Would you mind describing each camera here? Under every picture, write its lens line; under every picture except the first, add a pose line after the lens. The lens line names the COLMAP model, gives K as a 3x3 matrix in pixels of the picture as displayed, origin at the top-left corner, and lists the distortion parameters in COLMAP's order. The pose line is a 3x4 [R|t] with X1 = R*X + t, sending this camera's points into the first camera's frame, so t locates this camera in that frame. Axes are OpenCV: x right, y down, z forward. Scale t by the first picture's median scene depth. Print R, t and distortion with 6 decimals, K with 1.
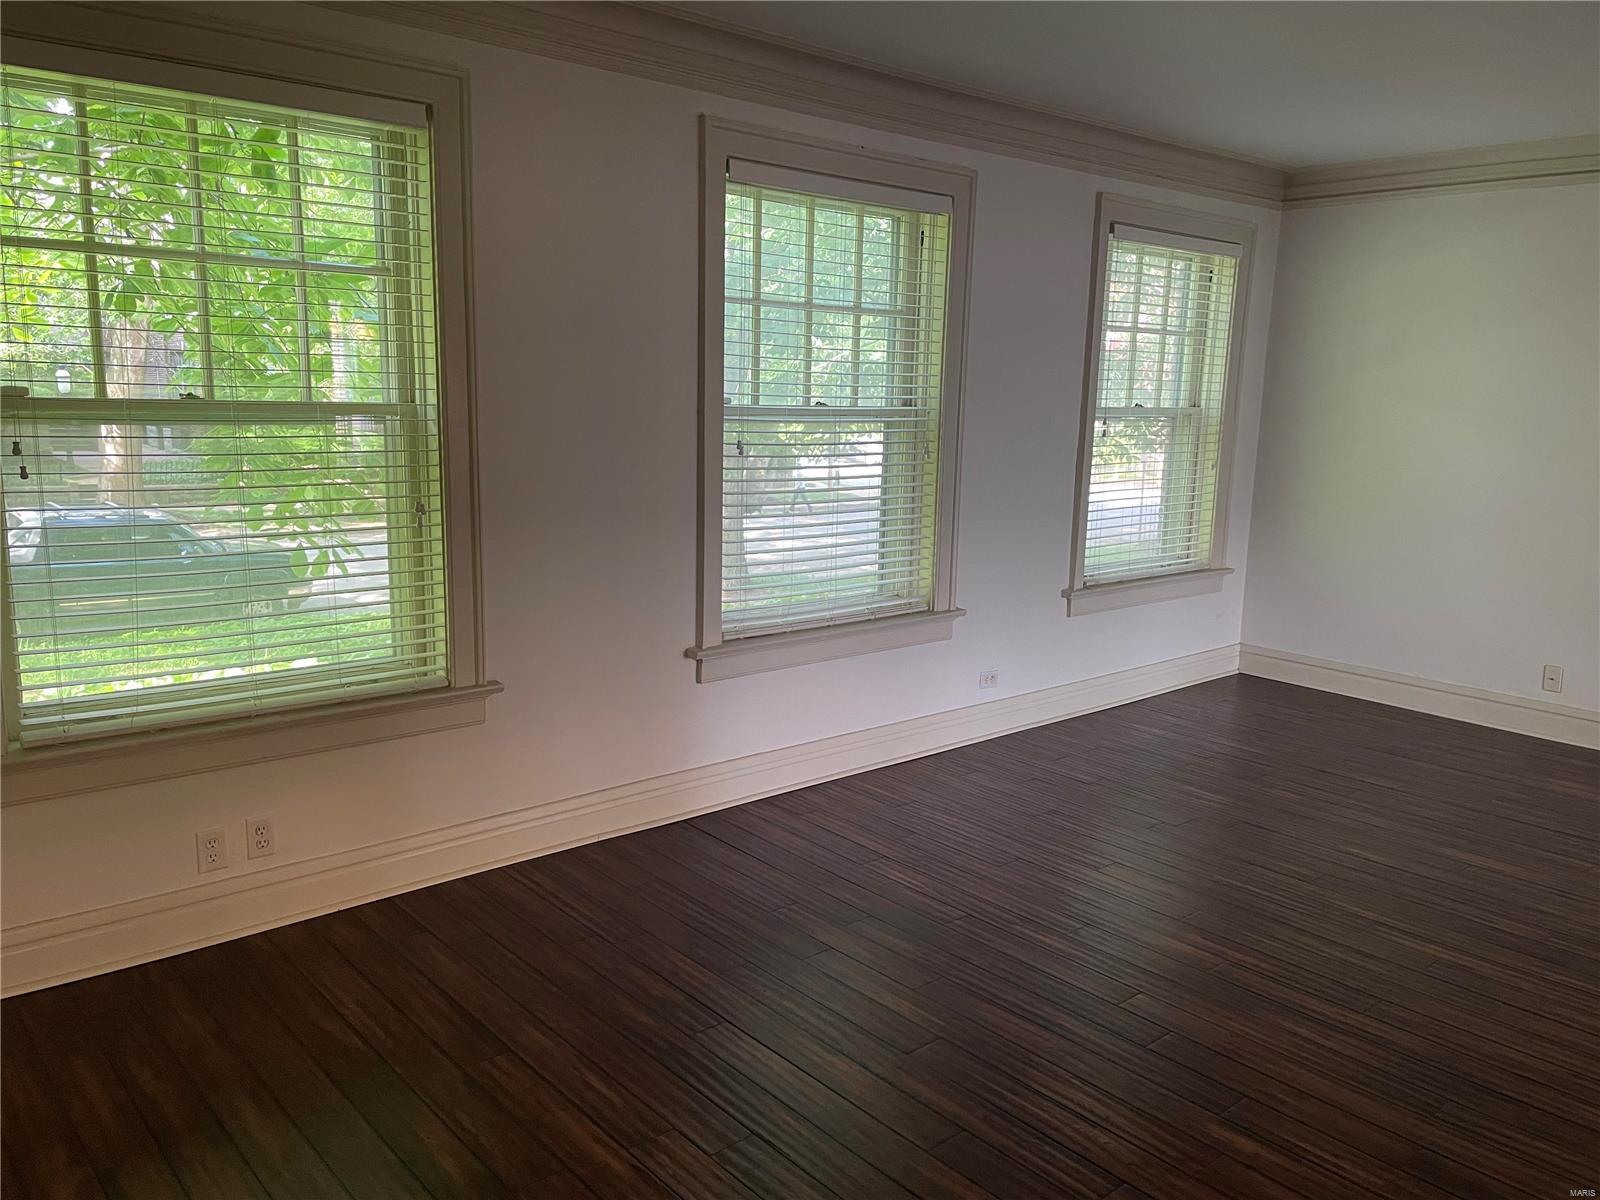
lens RADIAL K [[1212.6, 0, 809.8], [0, 1212.6, 602.4], [0, 0, 1]] dist [0.103041, -0.129069]
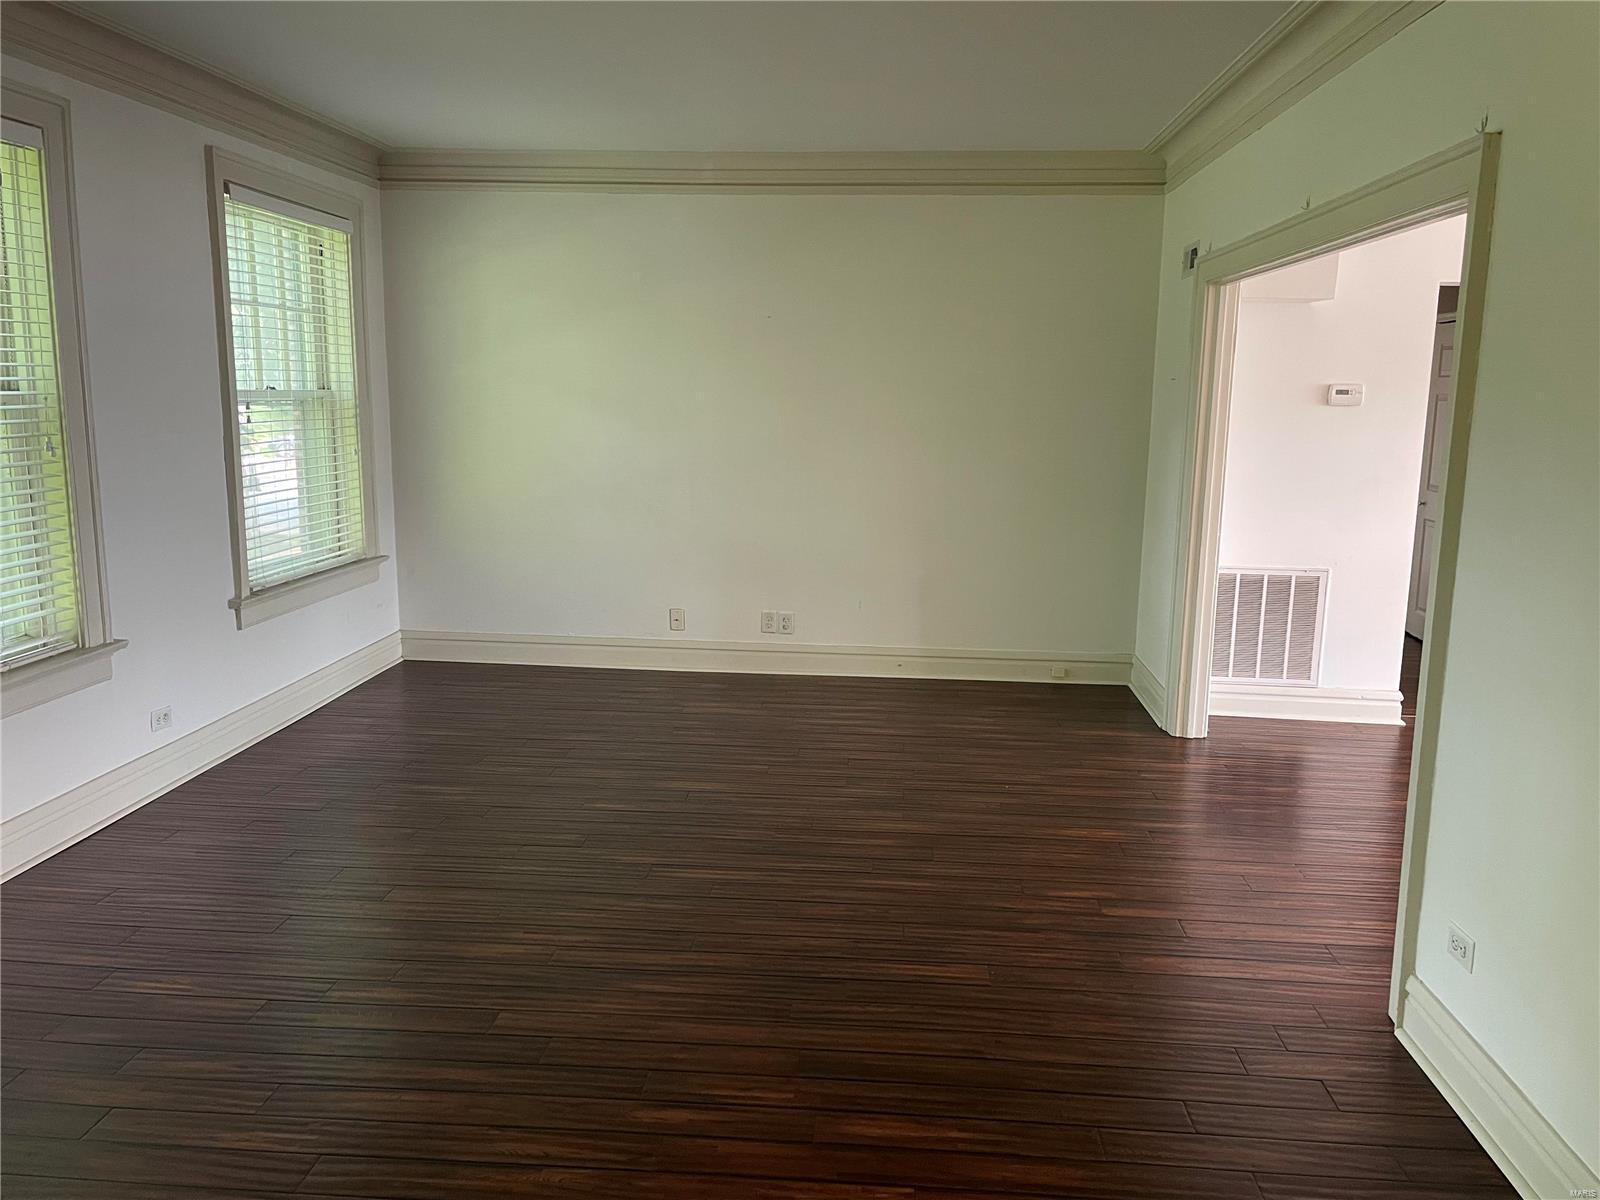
lens RADIAL K [[1200.7, 0, 803.8], [0, 1200.7, 591.4], [0, 0, 1]] dist [0.100292, -0.129872]
pose [[0.714083, -0.129126, 0.688050, -0.101924], [0.124119, 0.990623, 0.057094, -0.015973], [-0.688971, 0.044630, 0.723414, 0.092180]]
